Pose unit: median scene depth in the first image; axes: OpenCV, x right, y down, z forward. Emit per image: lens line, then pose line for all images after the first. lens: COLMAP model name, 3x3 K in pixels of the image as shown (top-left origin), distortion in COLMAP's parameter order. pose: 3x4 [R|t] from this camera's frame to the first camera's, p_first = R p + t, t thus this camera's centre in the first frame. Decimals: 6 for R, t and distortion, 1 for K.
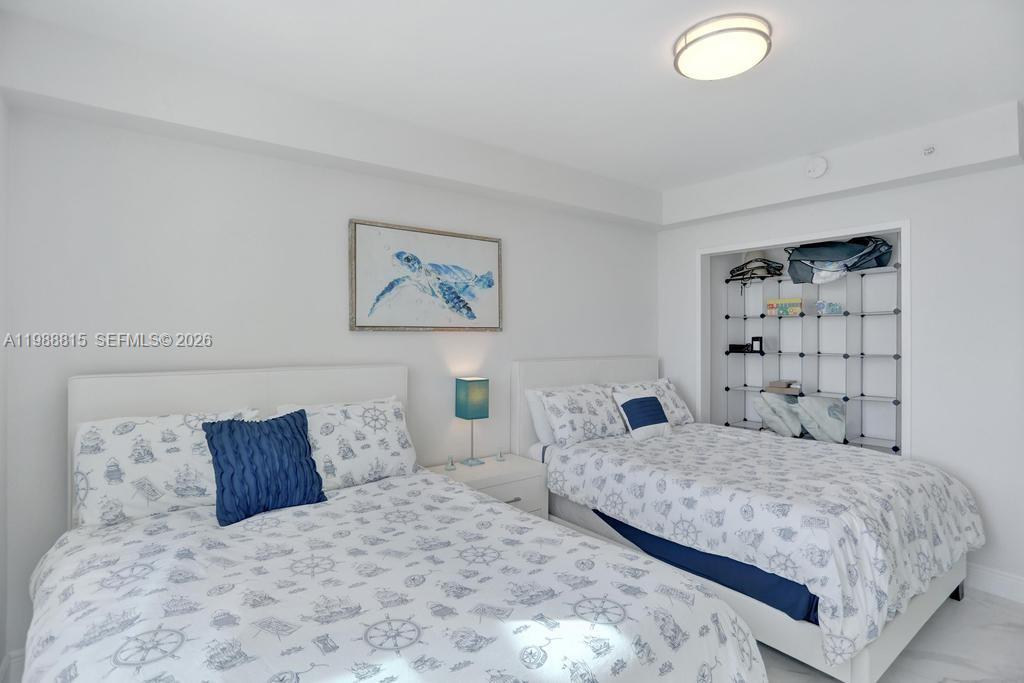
lens RADIAL K [[515.2, 0, 506.5], [0, 515.2, 332.1], [0, 0, 1]] dist [-0.003893, -0.000189]
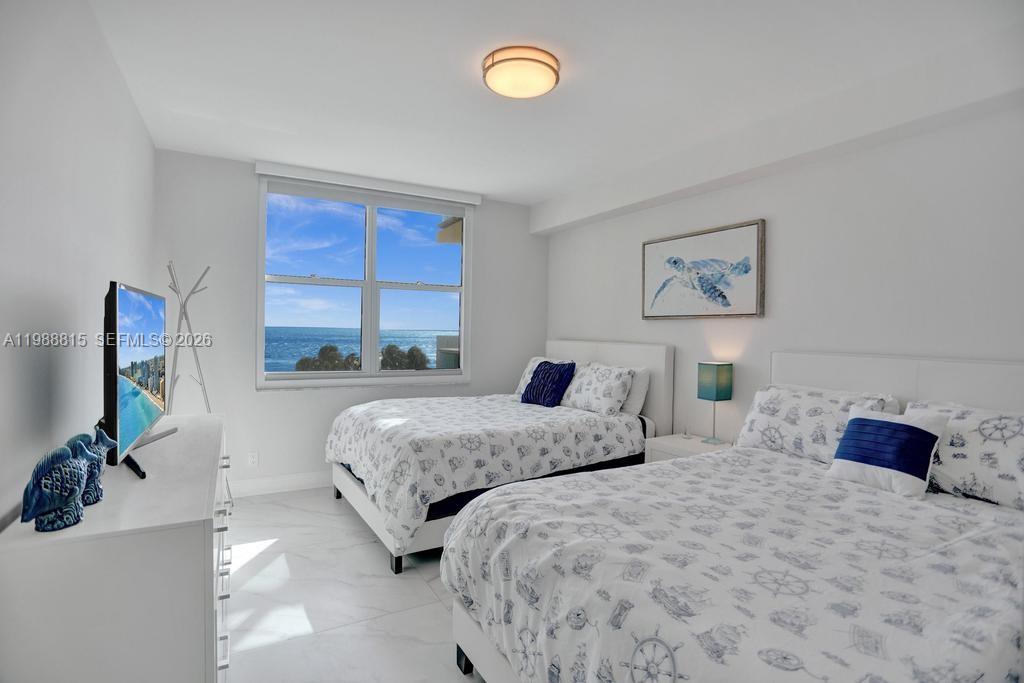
lens RADIAL K [[502.5, 0, 514.1], [0, 502.5, 335.2], [0, 0, 1]] dist [-0.071336, 0.039450]
pose [[-0.120382, 0.001681, -0.992726, 1.006283], [-0.019174, 0.999808, 0.004018, 0.037233], [0.992542, 0.019518, -0.120327, 0.719019]]
